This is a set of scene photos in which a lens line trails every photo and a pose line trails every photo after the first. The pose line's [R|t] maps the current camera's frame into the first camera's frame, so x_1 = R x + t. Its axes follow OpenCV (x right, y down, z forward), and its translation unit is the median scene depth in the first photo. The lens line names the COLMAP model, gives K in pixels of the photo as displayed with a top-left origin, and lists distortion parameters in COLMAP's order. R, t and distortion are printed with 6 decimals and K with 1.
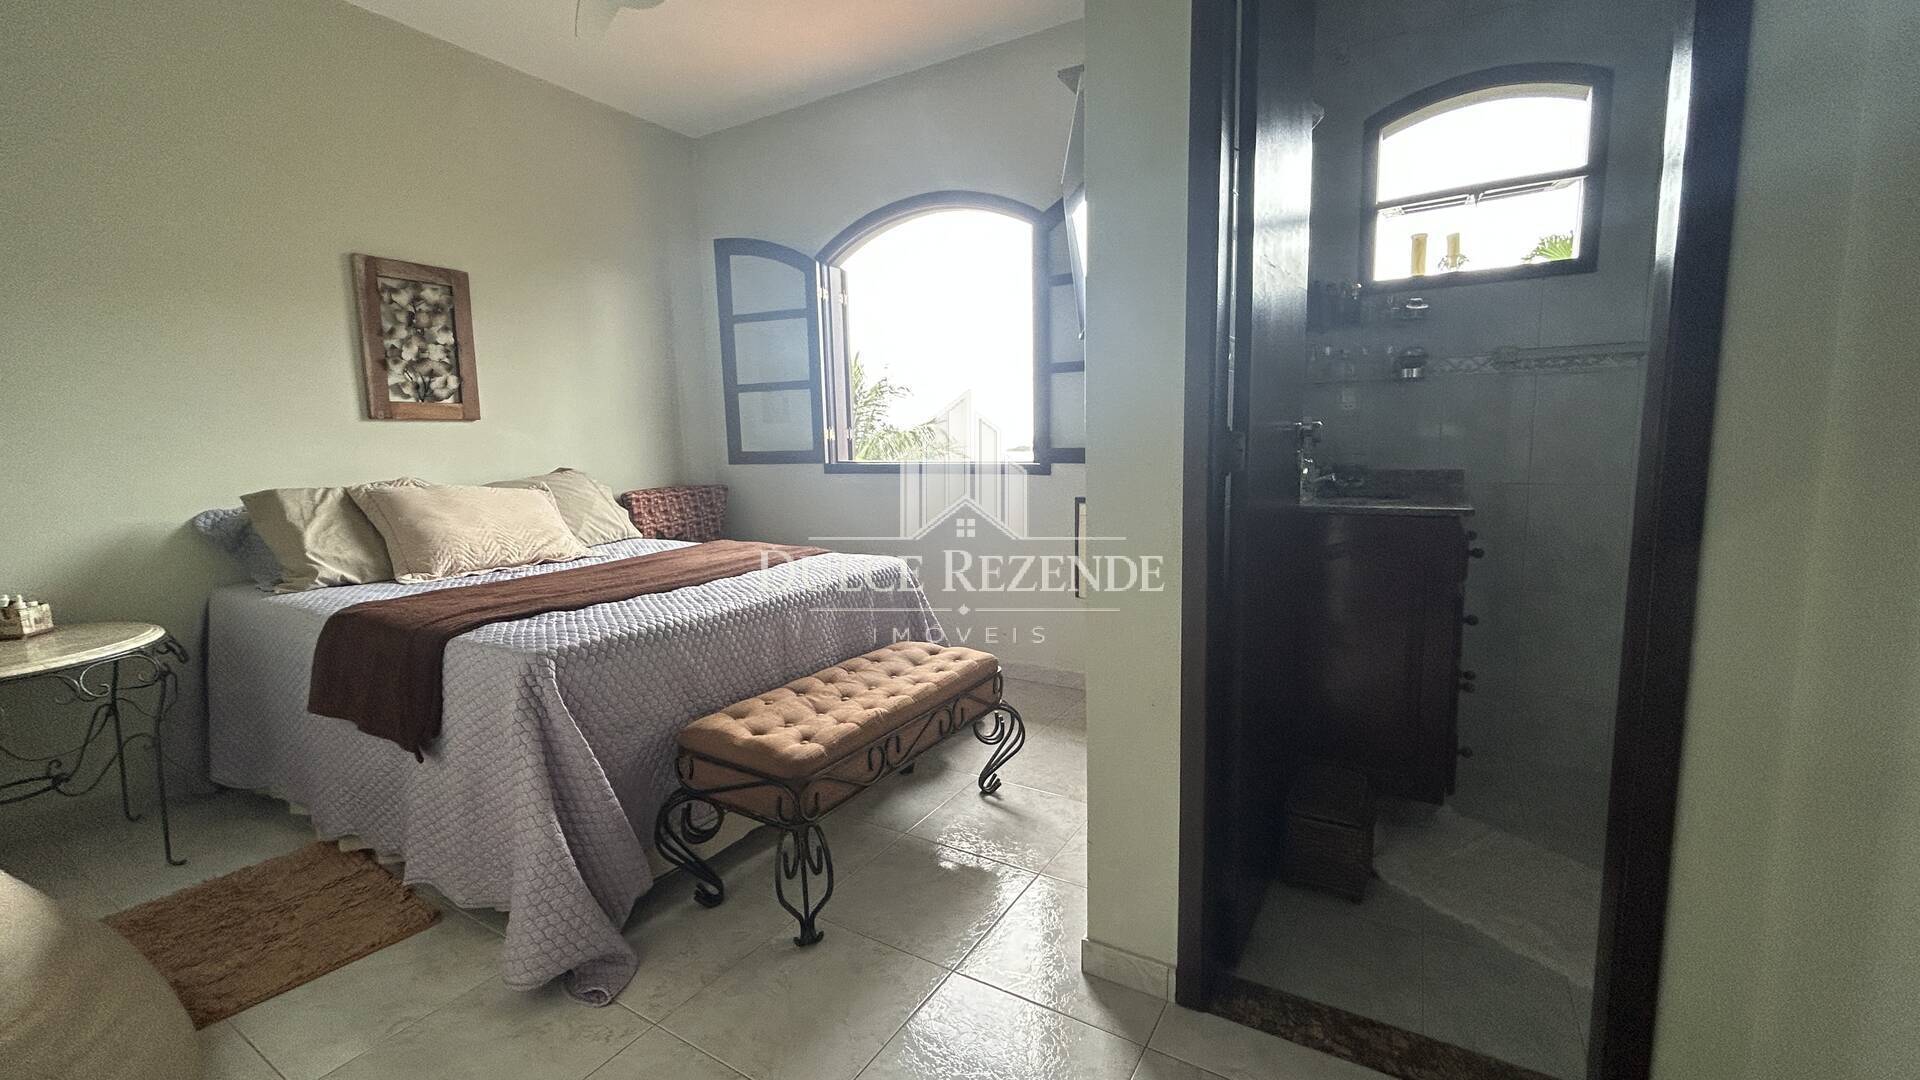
lens RADIAL K [[774.9, 0, 955.8], [0, 774.9, 537.4], [0, 0, 1]] dist [-0.000831, 0.000504]
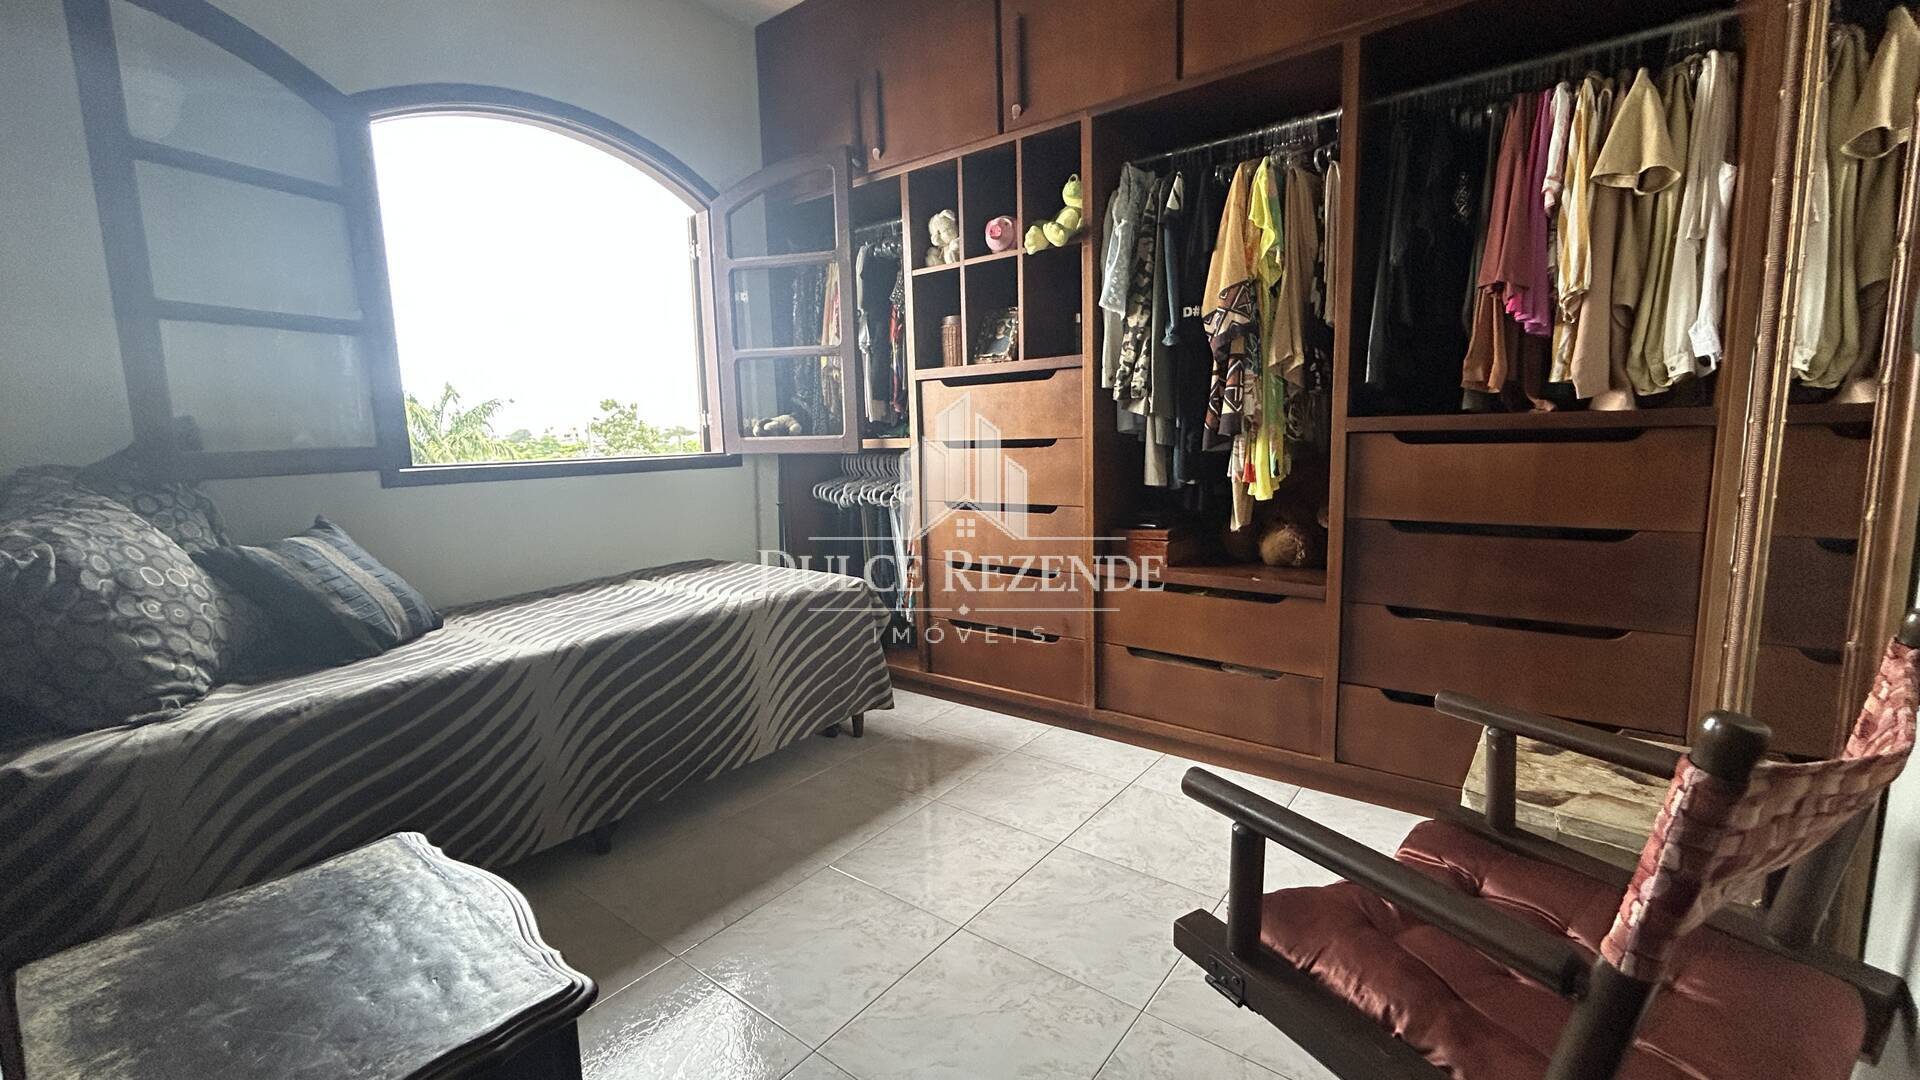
lens RADIAL K [[774.9, 0, 951.1], [0, 774.9, 541.3], [0, 0, 1]] dist [-0.000831, 0.000504]
pose [[0.102785, -0.107310, 0.988898, -1.273518], [0.138410, 0.986035, 0.092613, -0.070896], [-0.985027, 0.127354, 0.116203, 0.967403]]
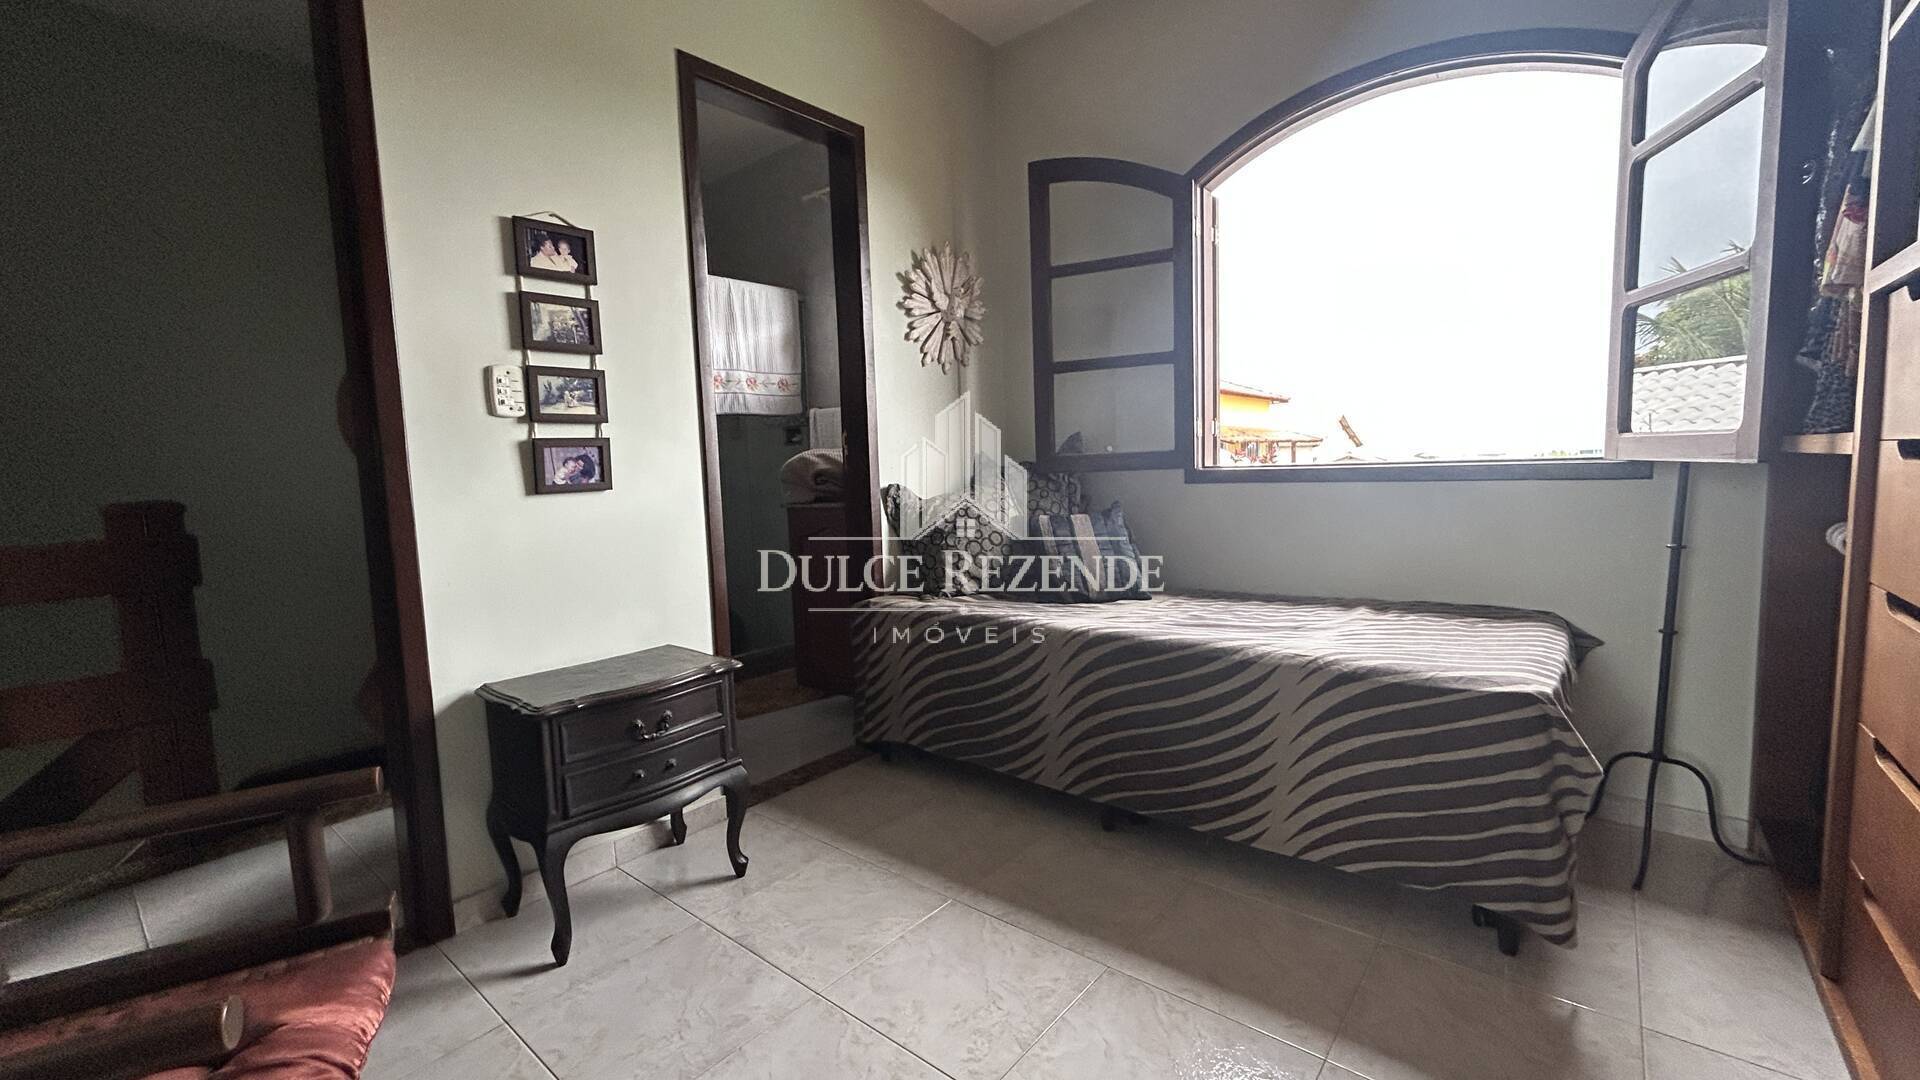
lens RADIAL K [[774.9, 0, 961.8], [0, 774.9, 530.7], [0, 0, 1]] dist [-0.000831, 0.000504]
pose [[0.990990, 0.012356, -0.133363, -0.503247], [-0.015825, 0.999563, -0.024986, -0.034459], [0.132996, 0.026871, 0.990752, 0.505001]]
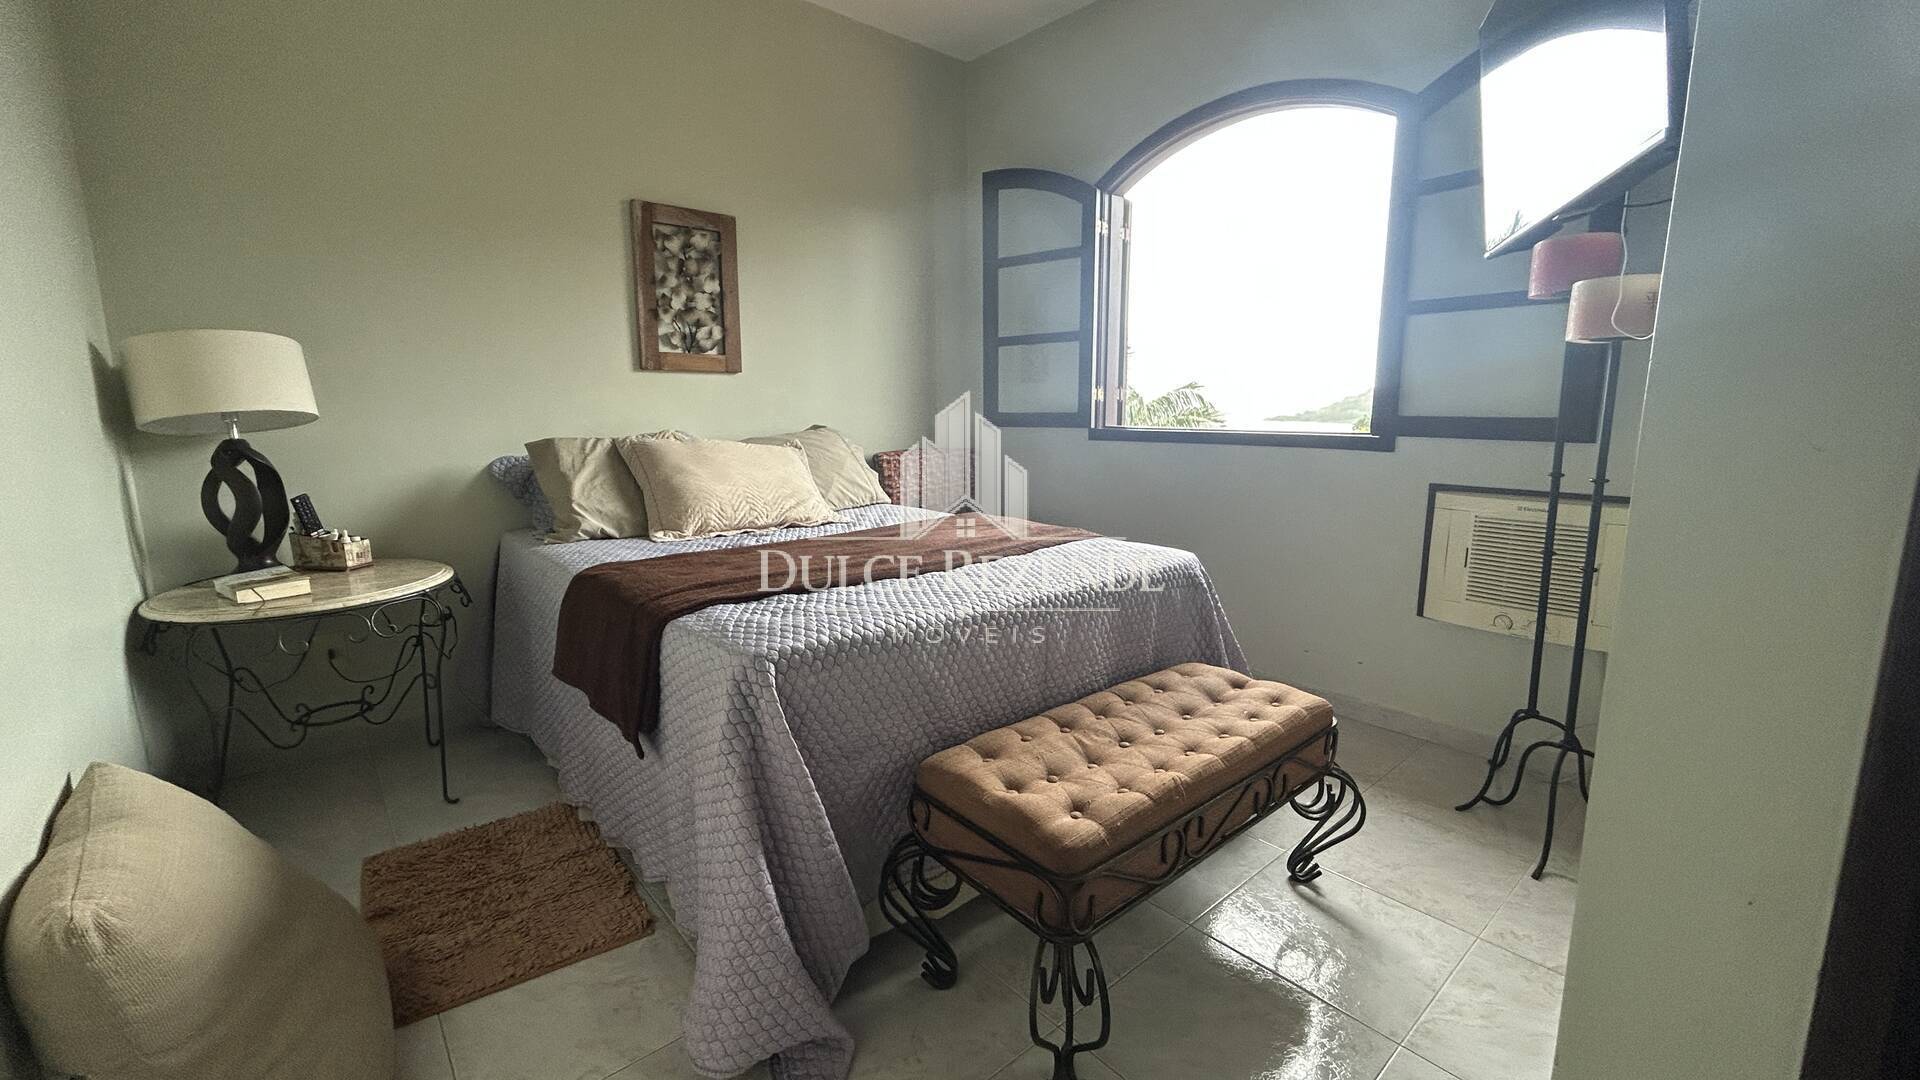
lens RADIAL K [[774.9, 0, 960.3], [0, 774.9, 549.4], [0, 0, 1]] dist [-0.000831, 0.000504]
pose [[0.953469, 0.074808, -0.292064, -0.078949], [-0.057348, 0.996042, 0.067905, -0.019273], [0.295988, -0.047996, 0.953985, 0.216364]]
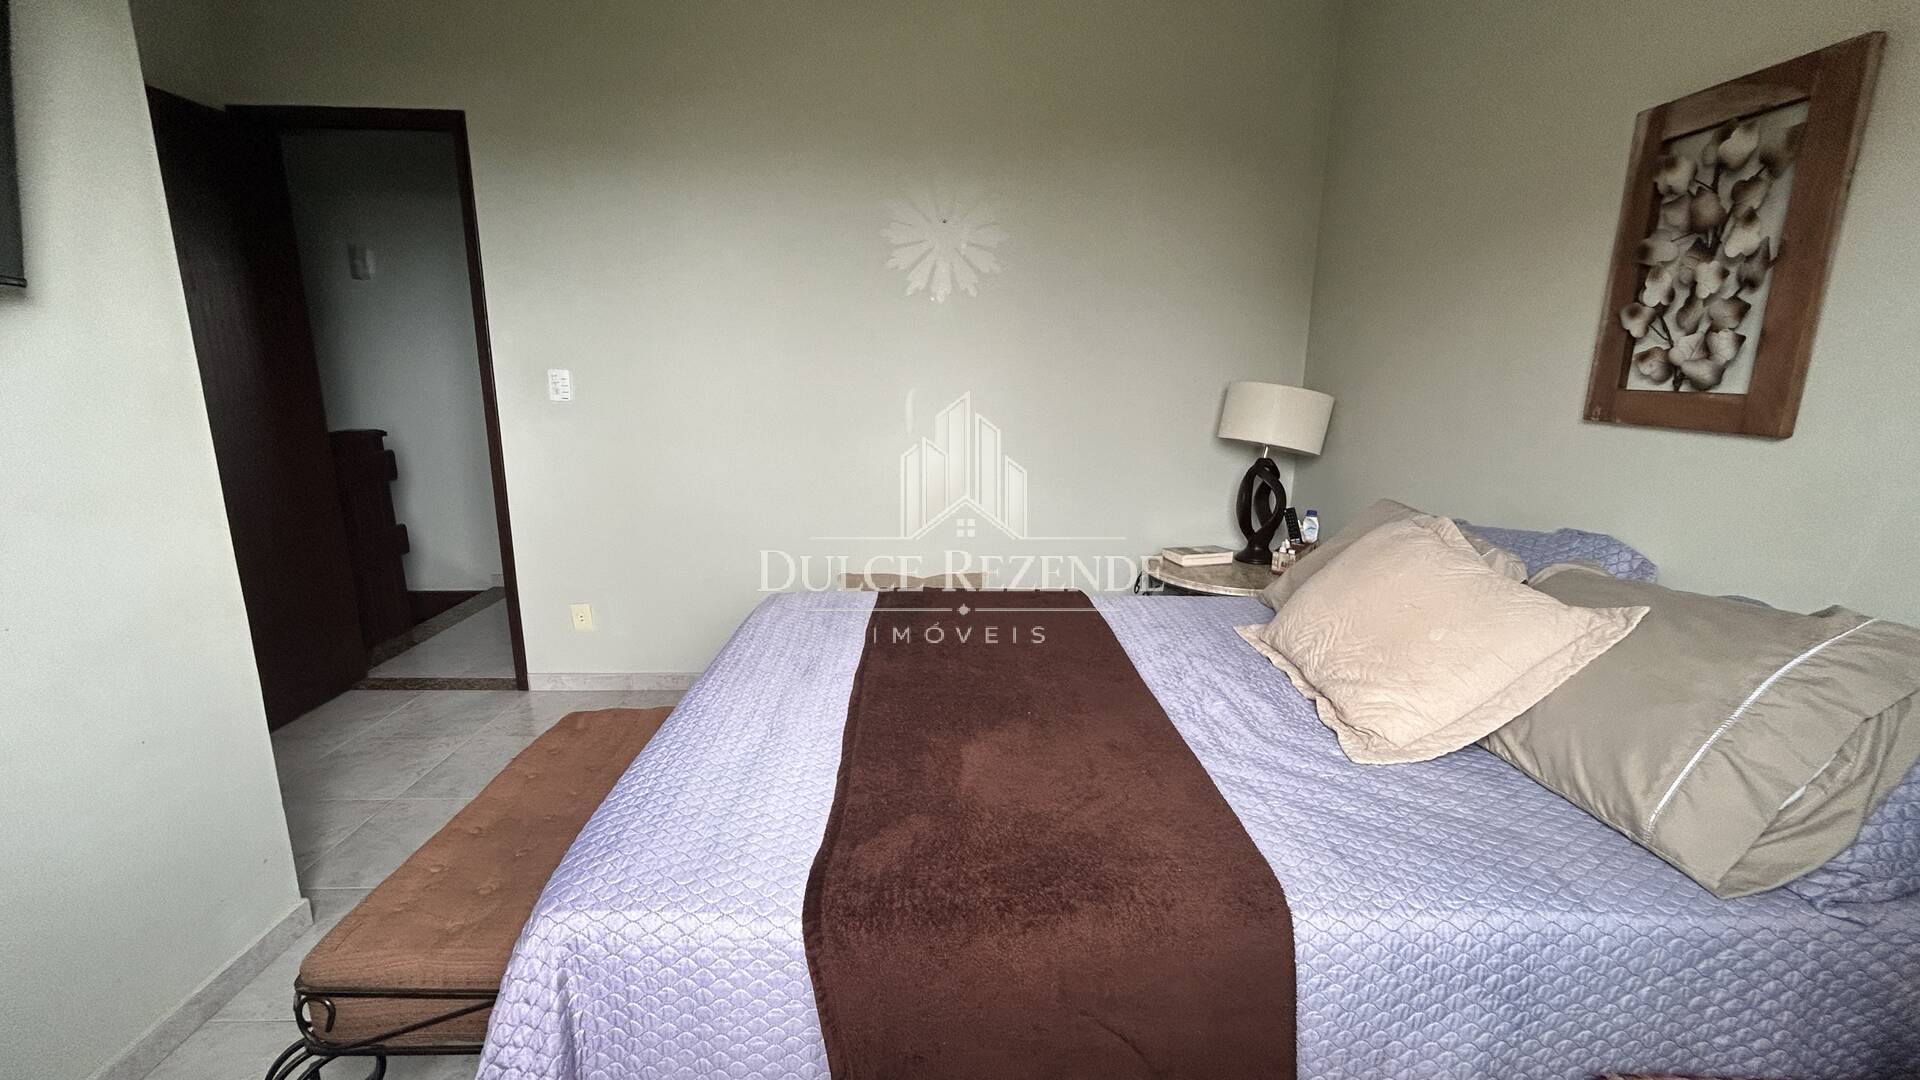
lens RADIAL K [[774.9, 0, 957.0], [0, 774.9, 540.1], [0, 0, 1]] dist [-0.000831, 0.000504]
pose [[-0.836896, 0.138765, -0.529480, -0.063631], [-0.047583, 0.945225, 0.322932, -0.307536], [0.545290, 0.295455, -0.784453, 1.618790]]
